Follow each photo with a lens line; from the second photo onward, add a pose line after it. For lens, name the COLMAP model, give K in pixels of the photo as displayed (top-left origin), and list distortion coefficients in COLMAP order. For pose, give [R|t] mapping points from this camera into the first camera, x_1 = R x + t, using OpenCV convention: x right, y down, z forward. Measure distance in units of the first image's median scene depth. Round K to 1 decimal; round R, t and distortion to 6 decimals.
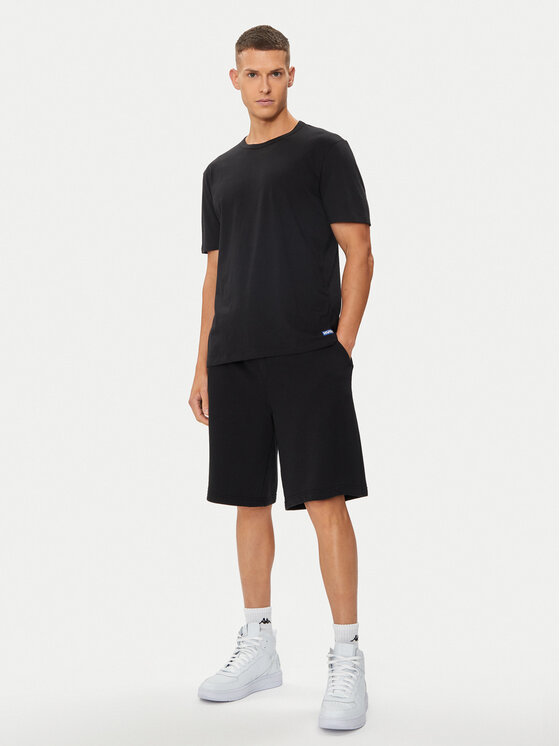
lens RADIAL K [[1071.1, 0, 280.0], [0, 1071.1, 373.0], [0, 0, 1]] dist [-0.022135, -0.002380]
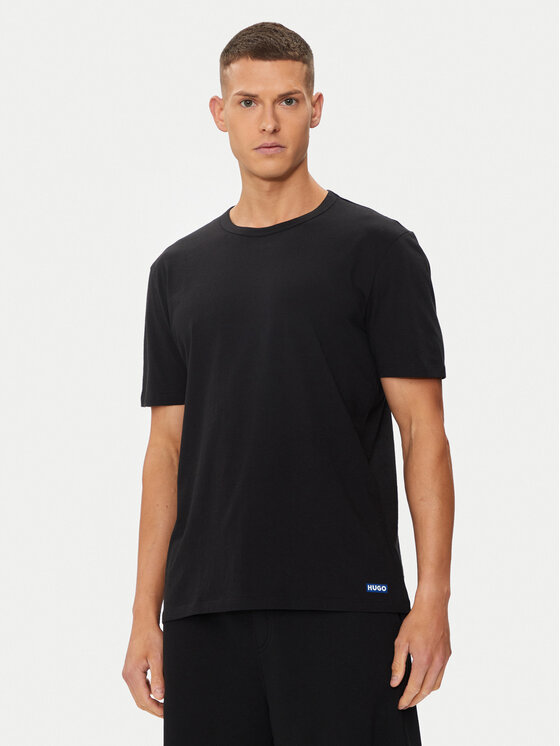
lens RADIAL K [[1470.8, 0, 280.0], [0, 1470.8, 373.0], [0, 0, 1]] dist [-0.196421, -0.026699]
pose [[0.999724, 0.010839, -0.020844, 0.009384], [-0.013875, 0.988357, -0.151520, -0.015955], [0.018959, 0.151767, 0.988234, 0.242526]]
